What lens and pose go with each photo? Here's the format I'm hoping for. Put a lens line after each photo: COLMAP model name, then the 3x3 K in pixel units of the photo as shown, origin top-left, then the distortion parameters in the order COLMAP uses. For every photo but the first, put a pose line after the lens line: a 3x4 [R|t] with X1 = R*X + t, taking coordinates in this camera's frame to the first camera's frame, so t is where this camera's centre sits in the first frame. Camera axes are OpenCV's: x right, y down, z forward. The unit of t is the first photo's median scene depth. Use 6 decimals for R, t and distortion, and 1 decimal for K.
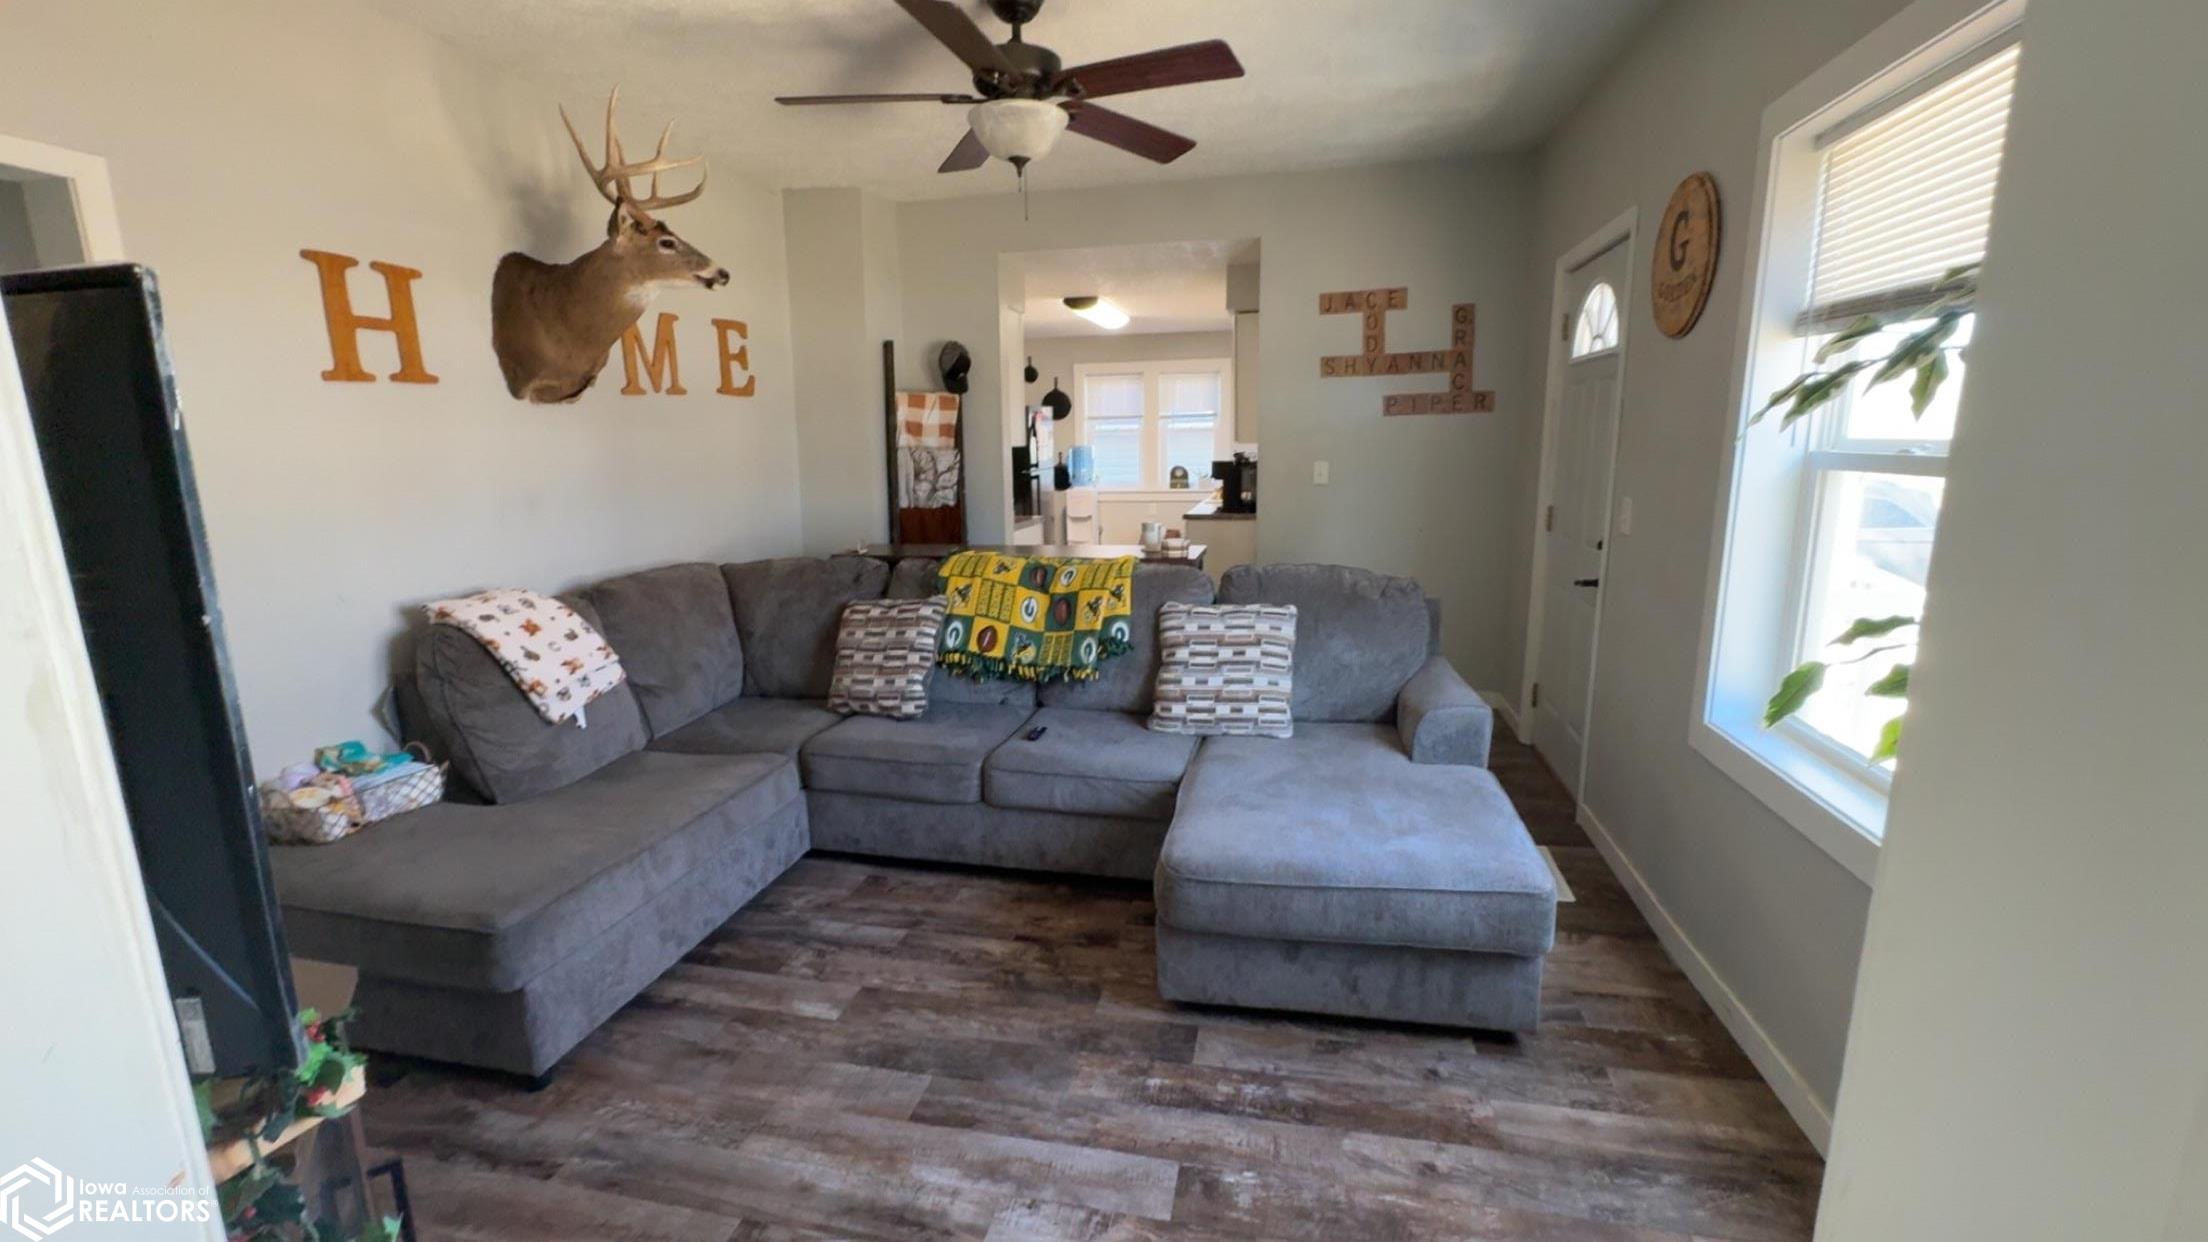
lens RADIAL K [[918.1, 0, 1103.7], [0, 918.1, 616.3], [0, 0, 1]] dist [0.001403, 0.000108]
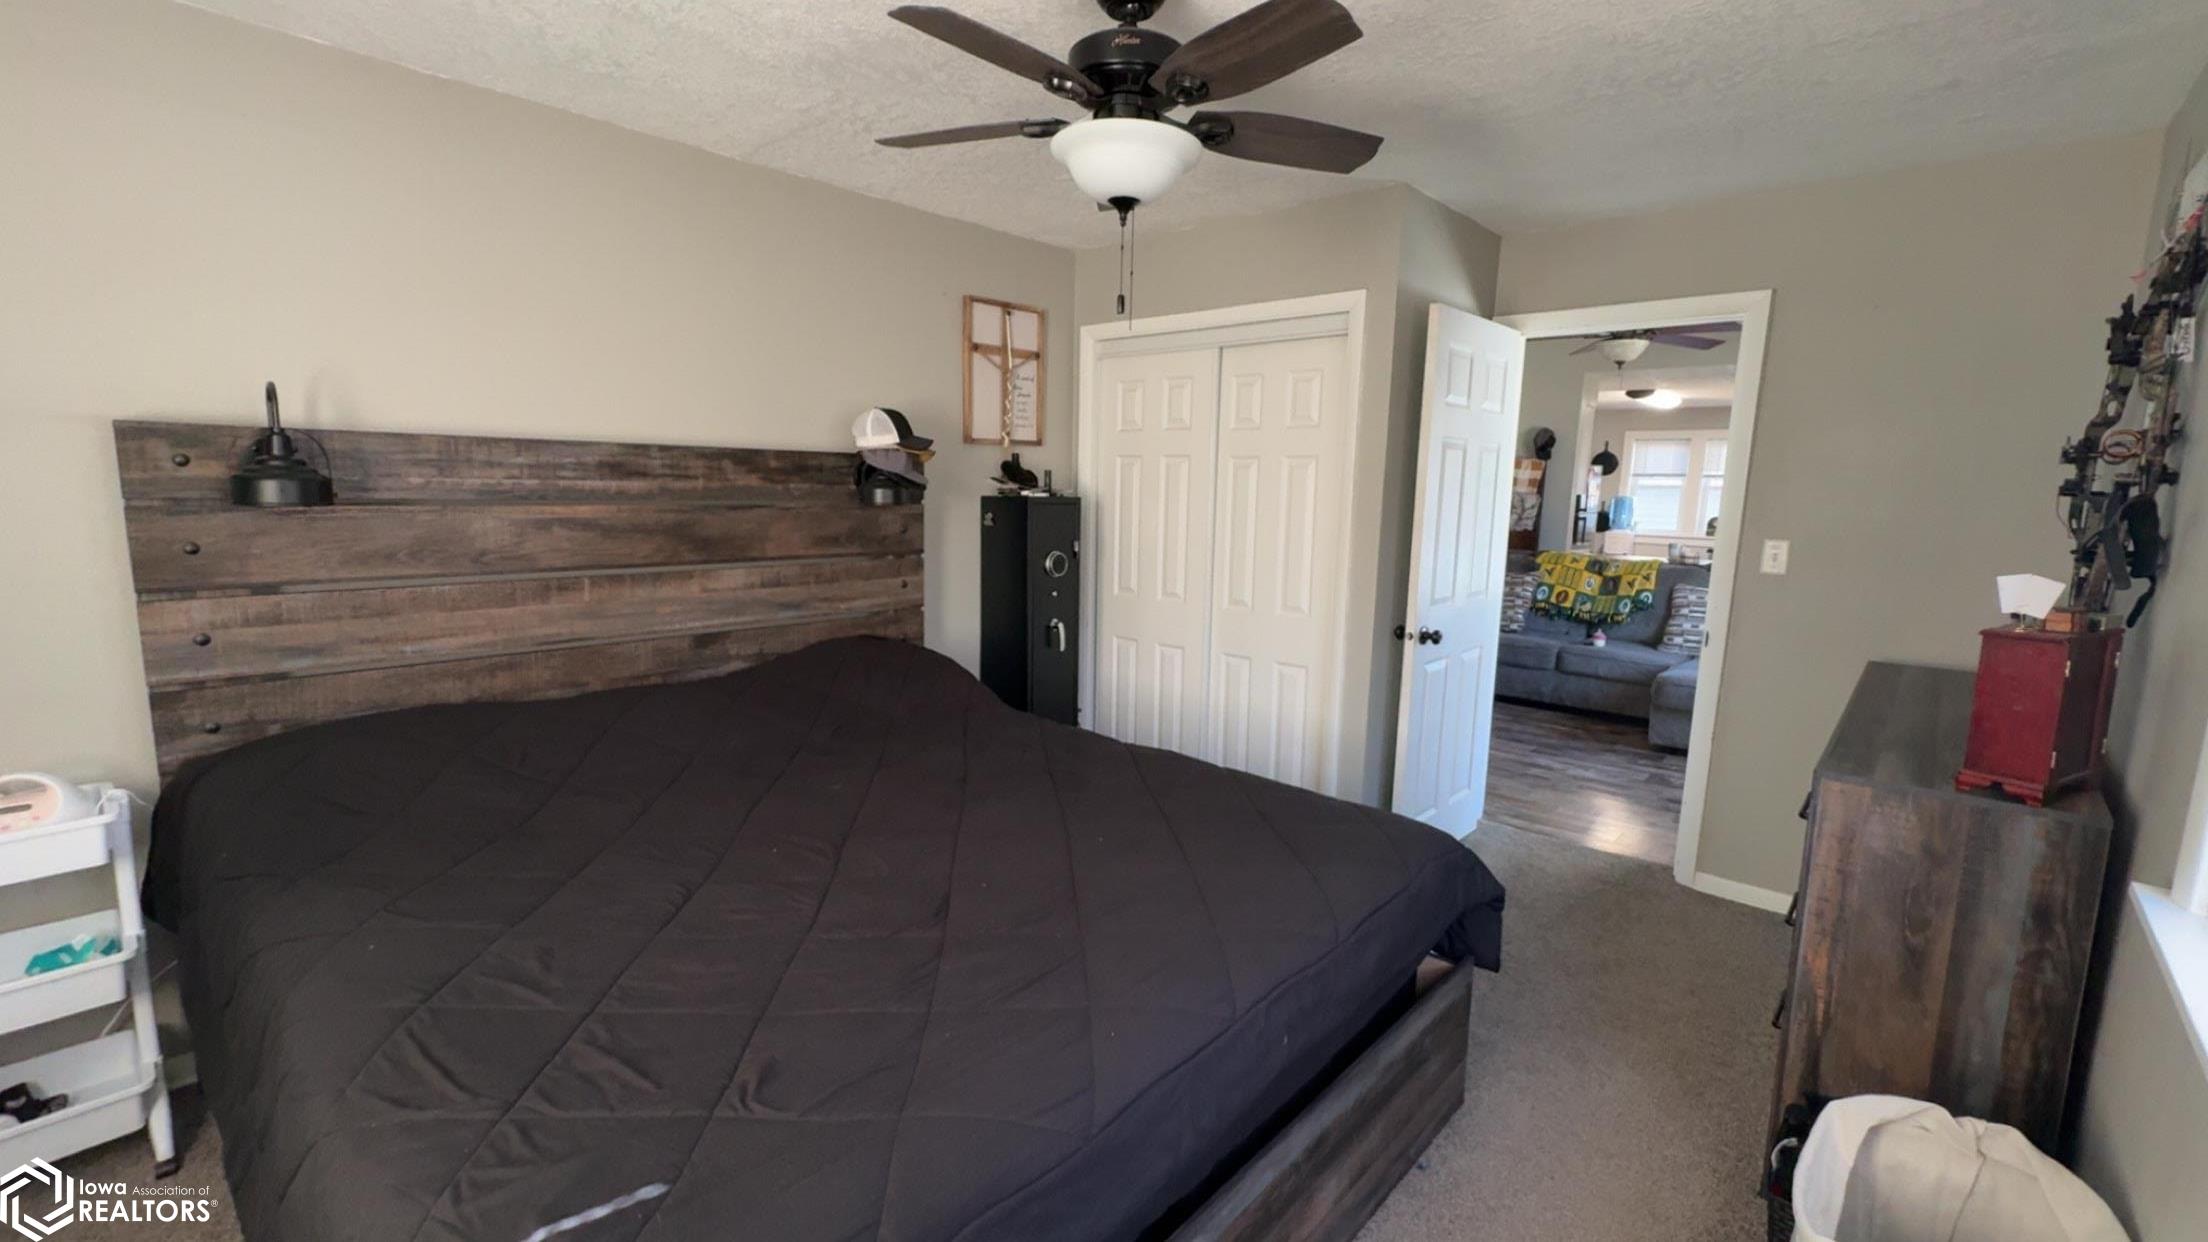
lens RADIAL K [[918.1, 0, 1097.5], [0, 918.1, 618.2], [0, 0, 1]] dist [0.001403, 0.000108]
pose [[0.861447, 0.107563, -0.496325, -0.010469], [-0.129197, 0.991575, -0.009349, 0.203806], [0.491138, 0.072177, 0.868086, -1.049684]]
